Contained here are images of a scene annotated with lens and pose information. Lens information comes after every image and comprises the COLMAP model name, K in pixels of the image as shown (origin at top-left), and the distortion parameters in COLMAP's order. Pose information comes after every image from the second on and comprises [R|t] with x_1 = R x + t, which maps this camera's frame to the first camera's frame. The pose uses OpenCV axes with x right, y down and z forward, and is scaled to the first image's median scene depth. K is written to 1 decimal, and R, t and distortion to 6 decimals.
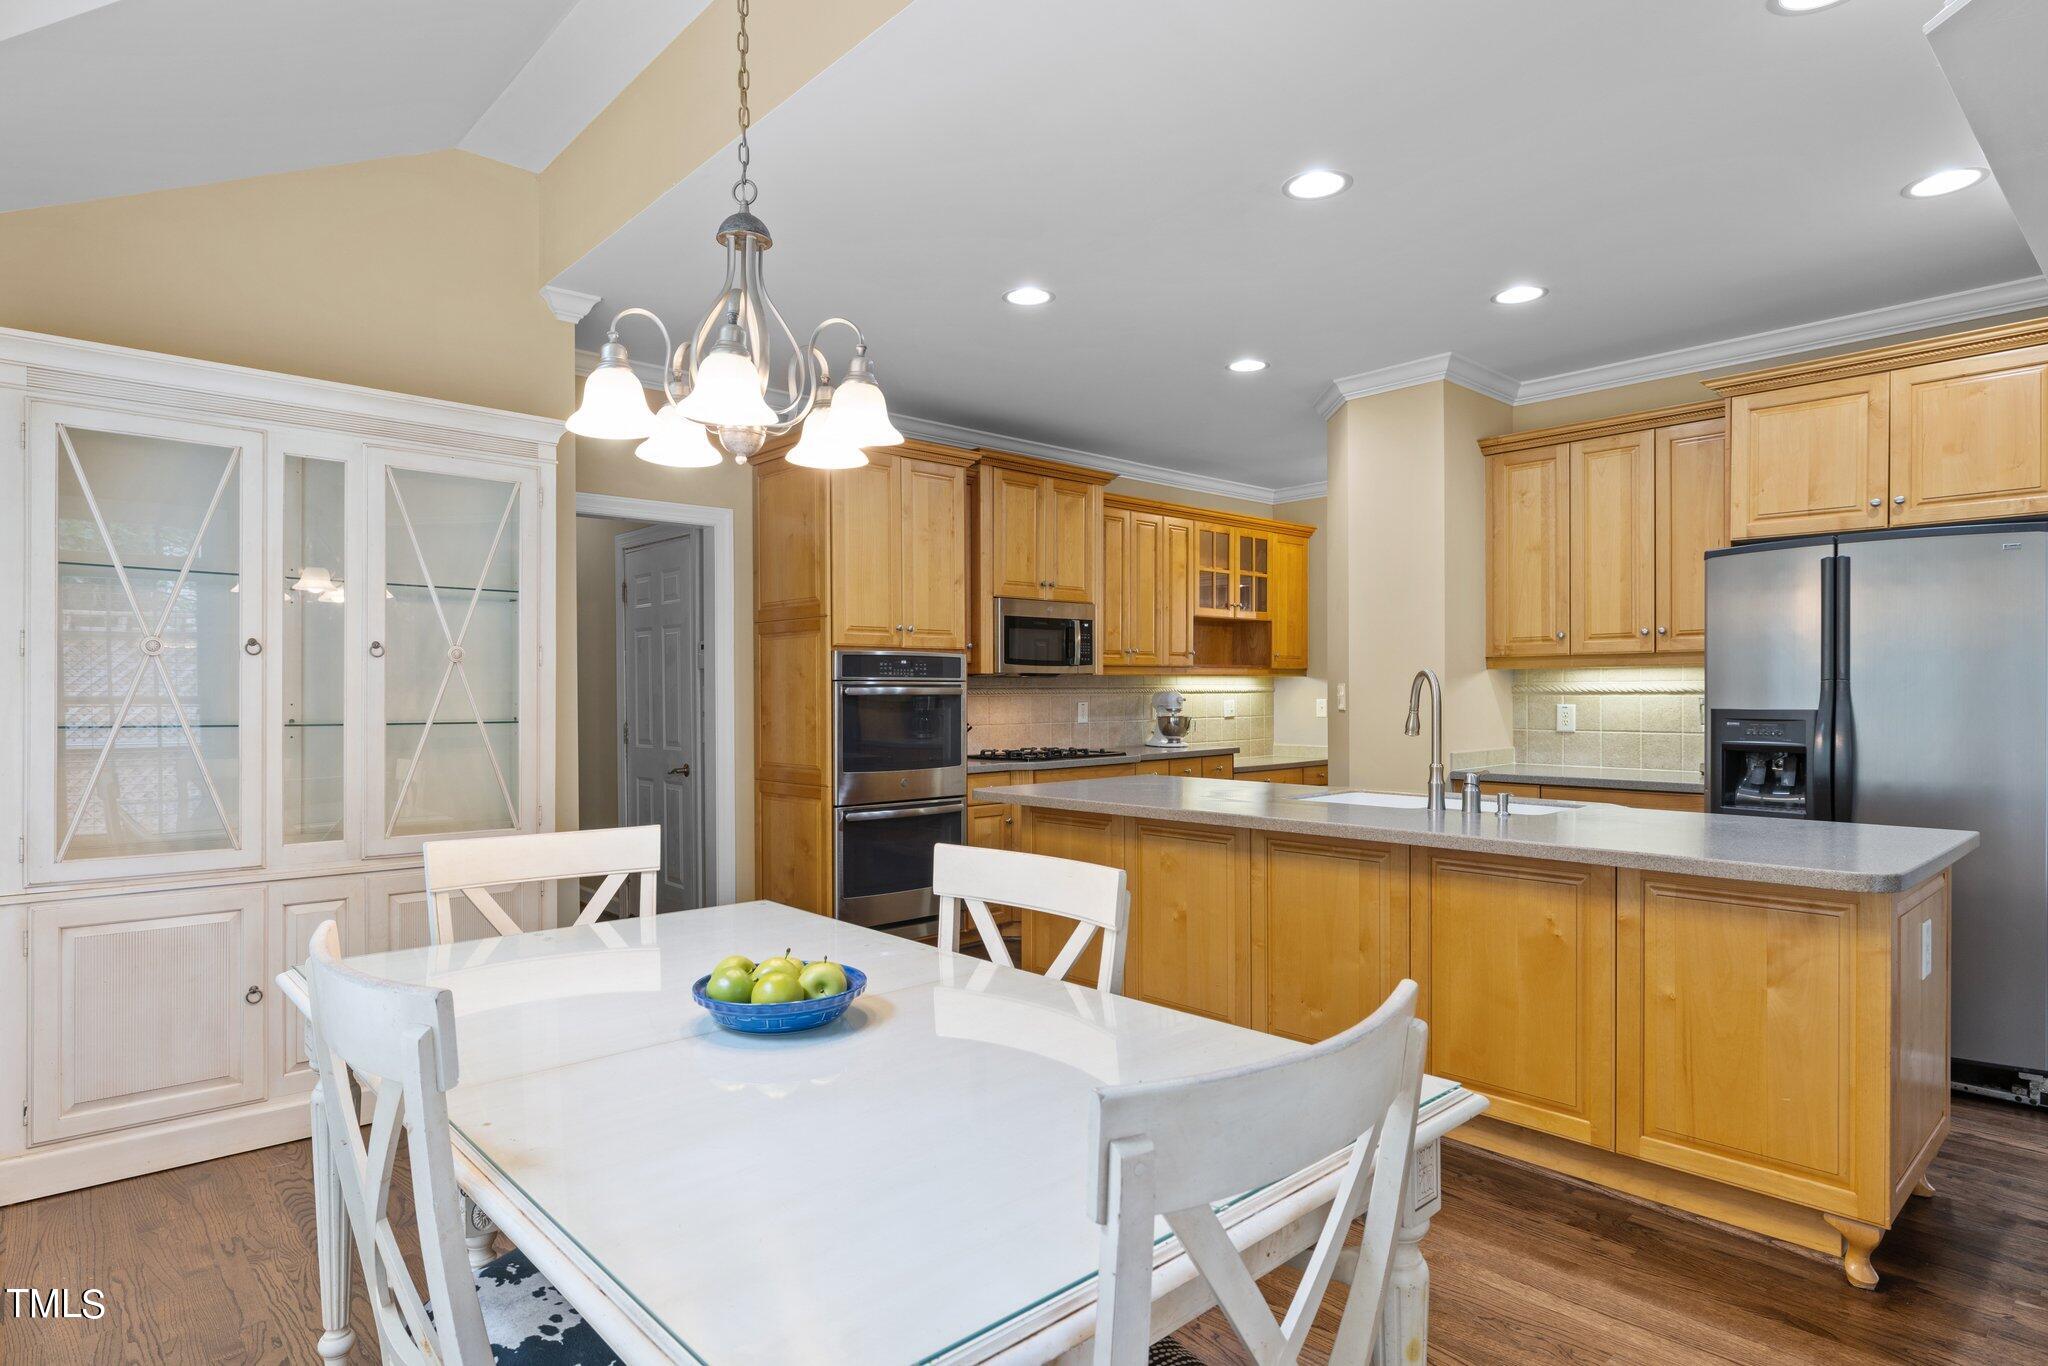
lens RADIAL K [[1114.6, 0, 1022.4], [0, 1114.6, 690.9], [0, 0, 1]] dist [0.001357, 0.000088]
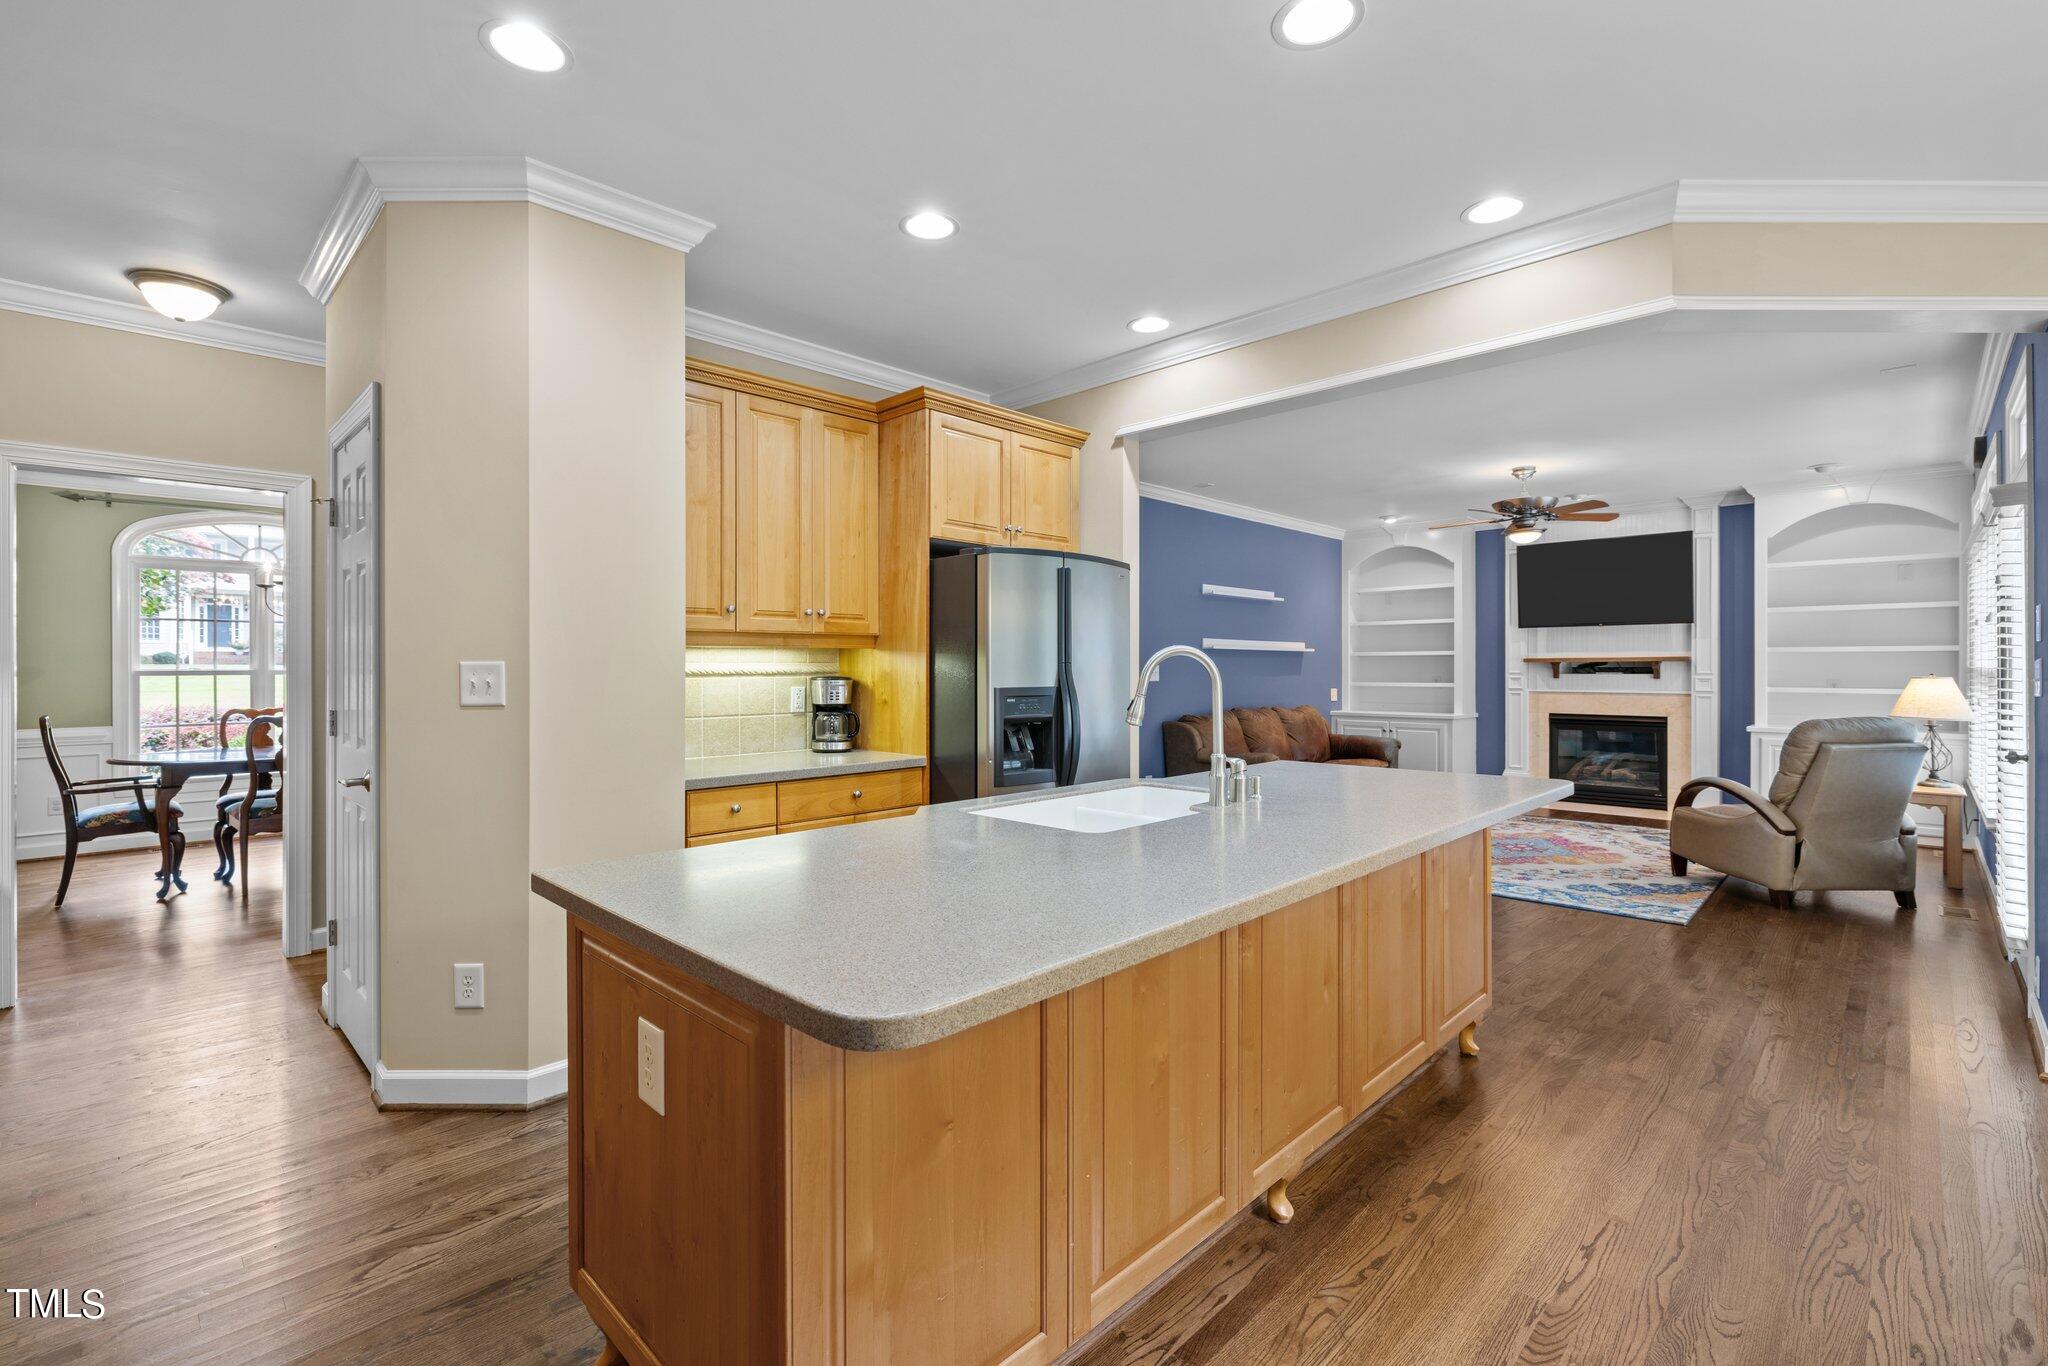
lens RADIAL K [[915.3, 0, 1021.3], [0, 915.3, 666.6], [0, 0, 1]] dist [-0.000252, -0.000019]
pose [[-0.048082, 0.002933, 0.998839, -0.241682], [0.001902, 0.999994, -0.002845, -0.002375], [-0.998842, 0.001763, -0.048088, 0.821184]]
